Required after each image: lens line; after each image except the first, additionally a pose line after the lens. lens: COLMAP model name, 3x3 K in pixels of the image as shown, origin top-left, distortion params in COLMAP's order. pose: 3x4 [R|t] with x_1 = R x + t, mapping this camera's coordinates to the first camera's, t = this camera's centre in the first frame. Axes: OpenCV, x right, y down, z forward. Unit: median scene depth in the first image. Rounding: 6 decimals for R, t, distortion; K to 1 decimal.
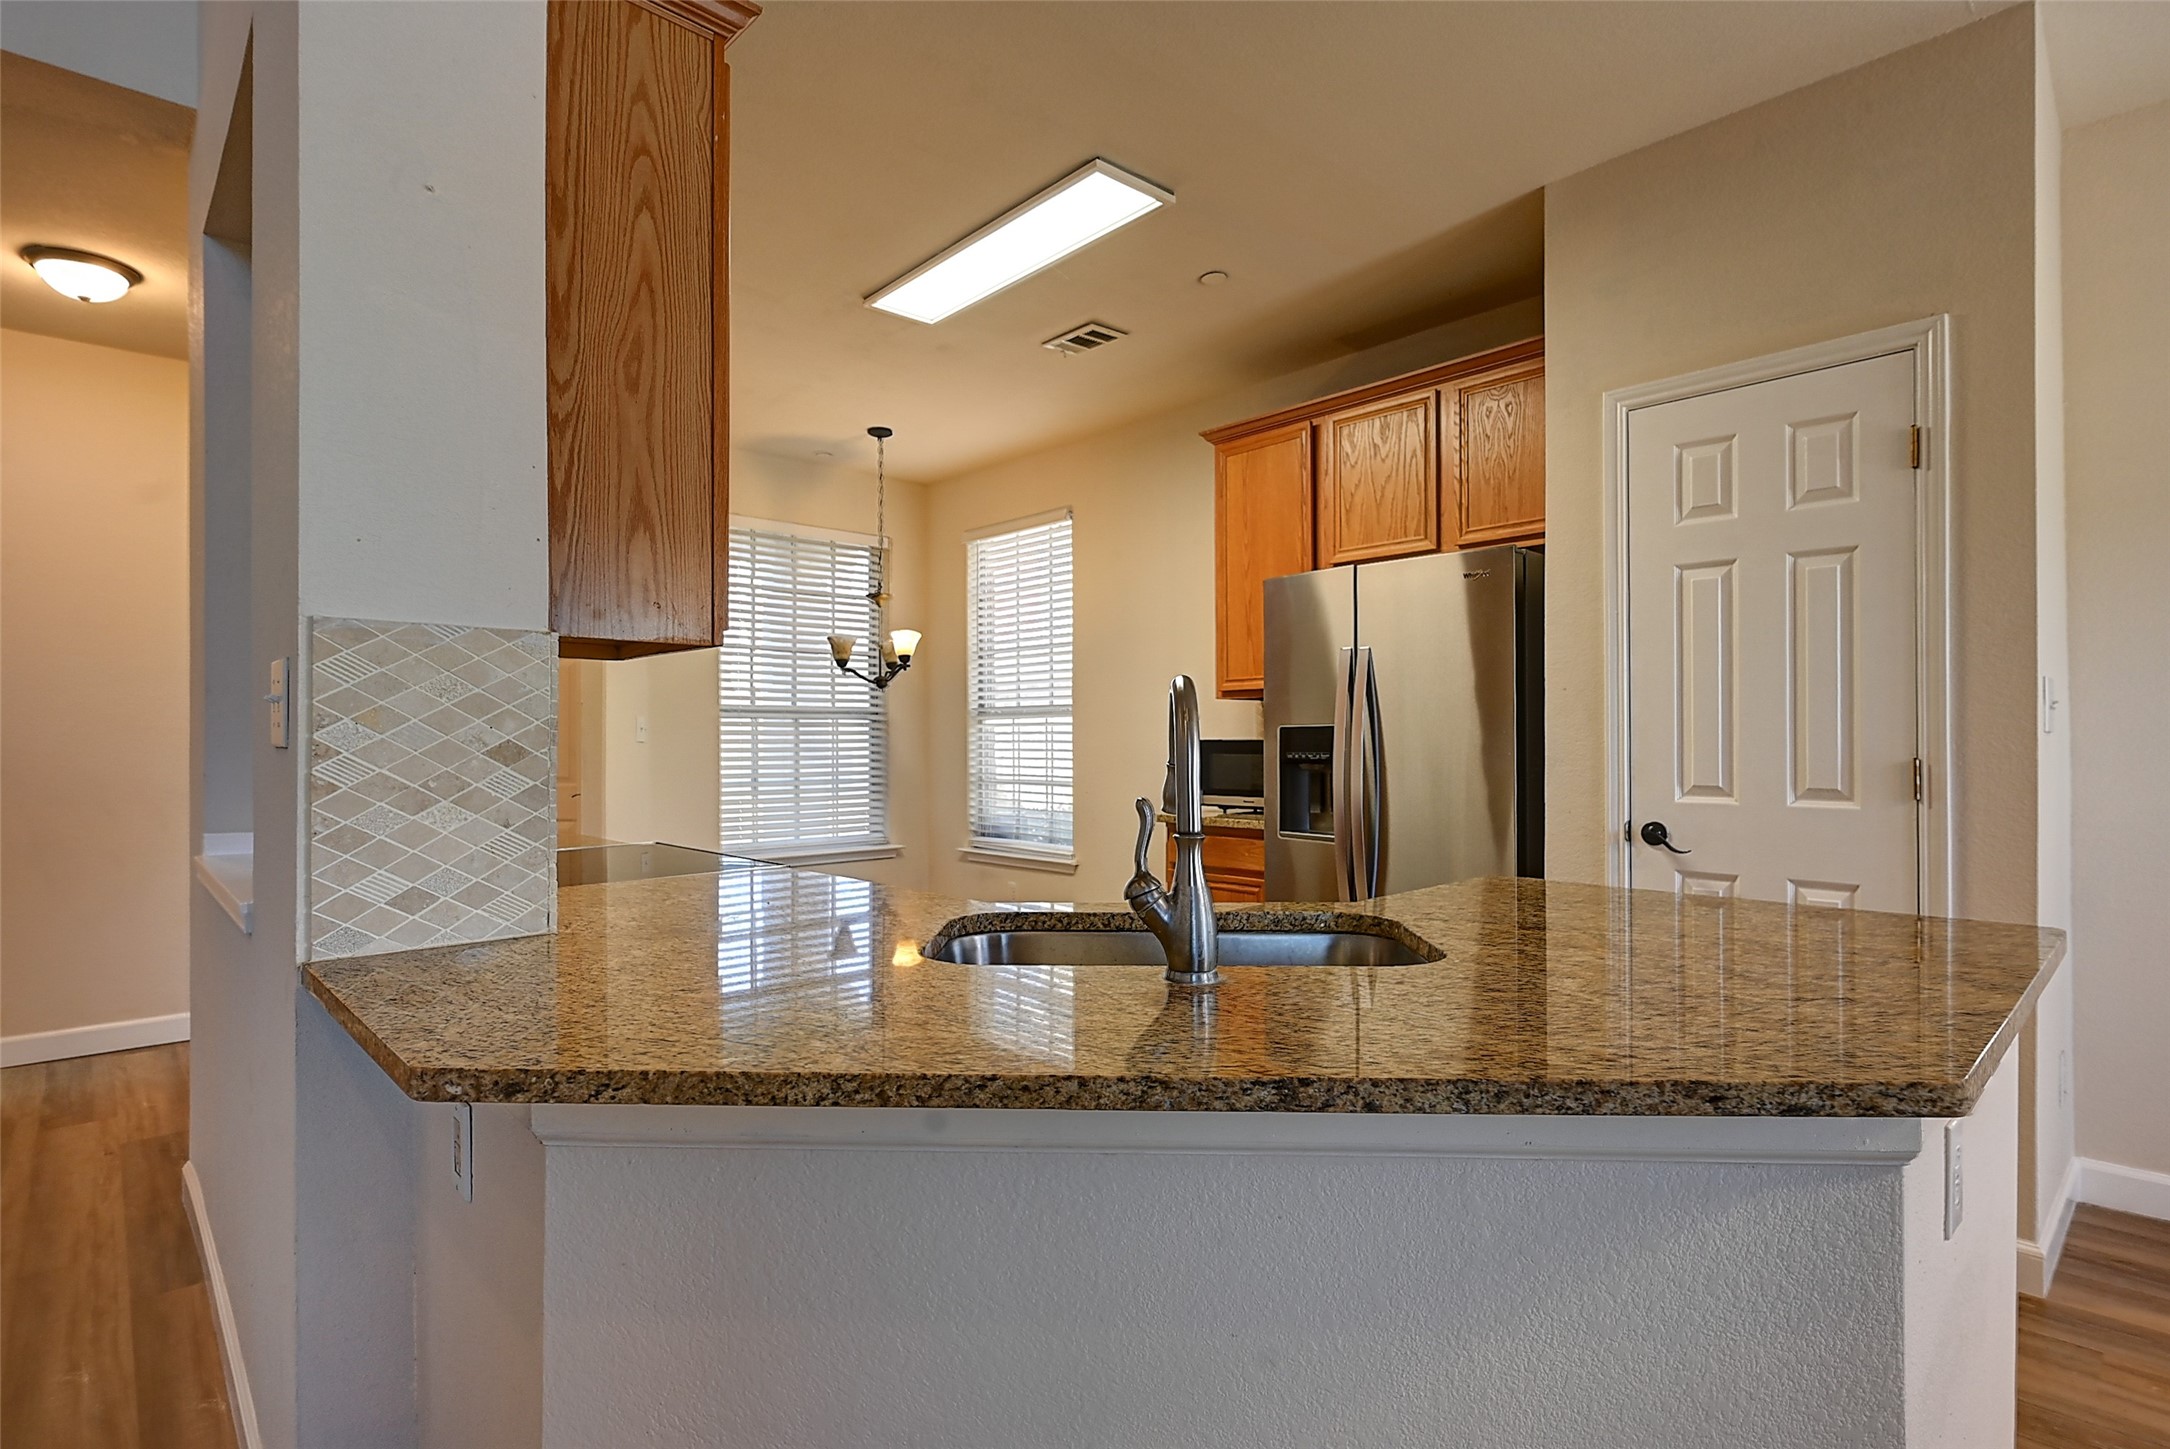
lens RADIAL K [[1037.6, 0, 1058.1], [0, 1037.6, 716.2], [0, 0, 1]] dist [-0.000811, 0.000784]
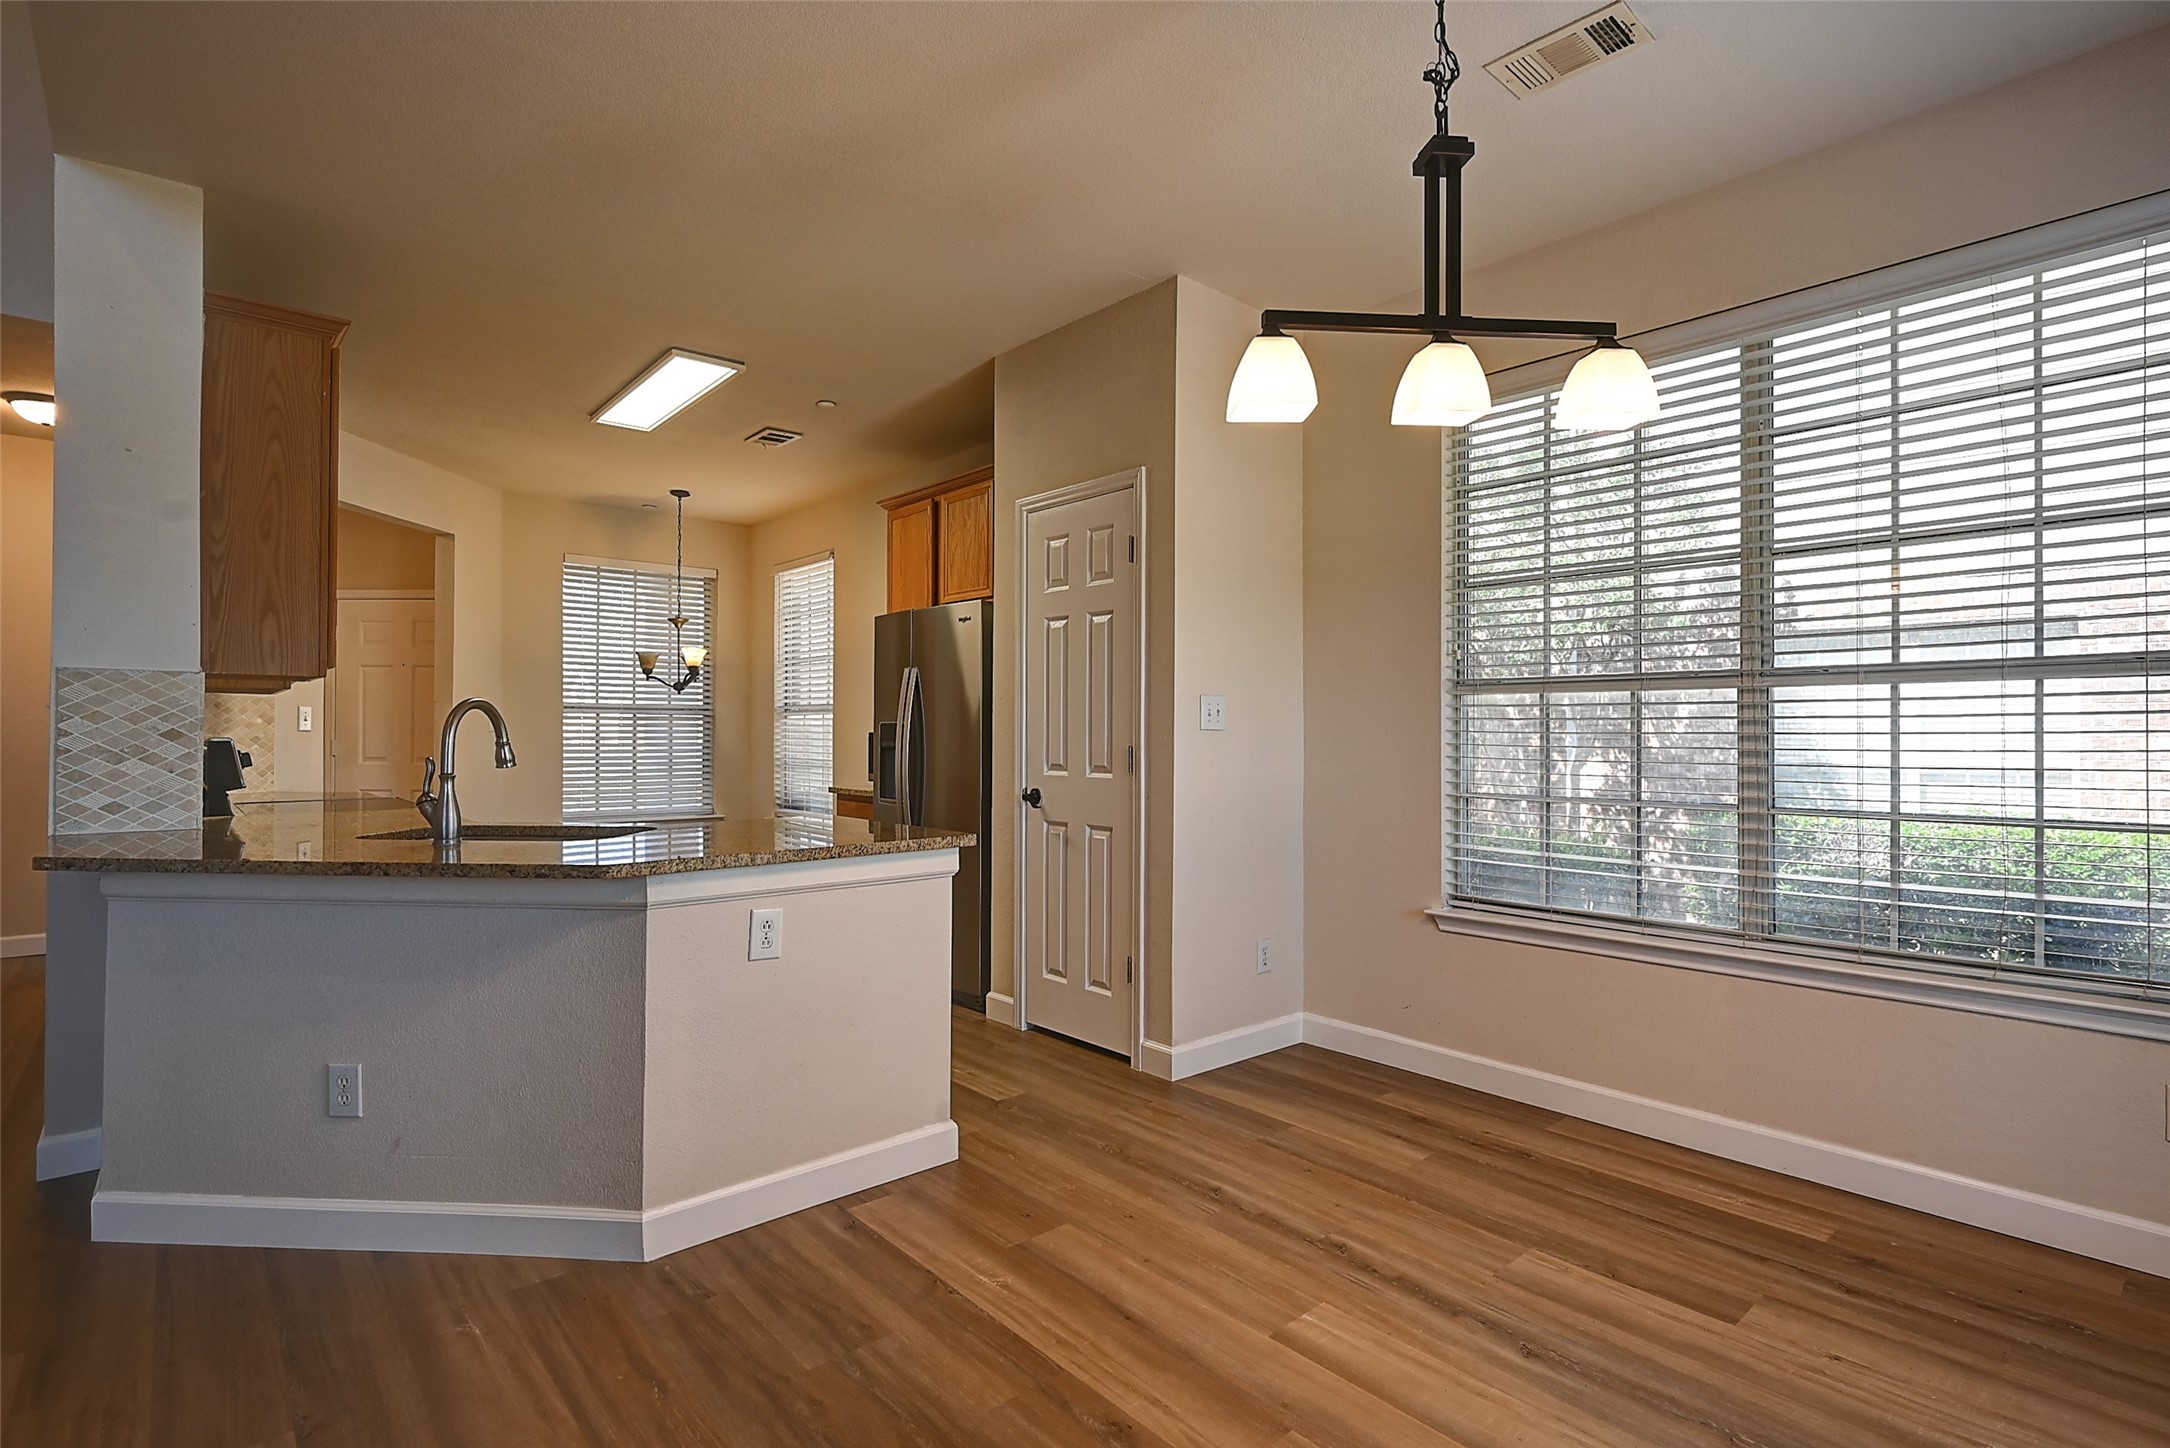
lens RADIAL K [[1037.6, 0, 1087.6], [0, 1037.6, 704.7], [0, 0, 1]] dist [-0.000811, 0.000784]
pose [[0.999427, 0.006476, -0.033225, 0.751543], [-0.006634, 0.999967, -0.004637, -0.014068], [0.033194, 0.004855, 0.999437, -0.533884]]
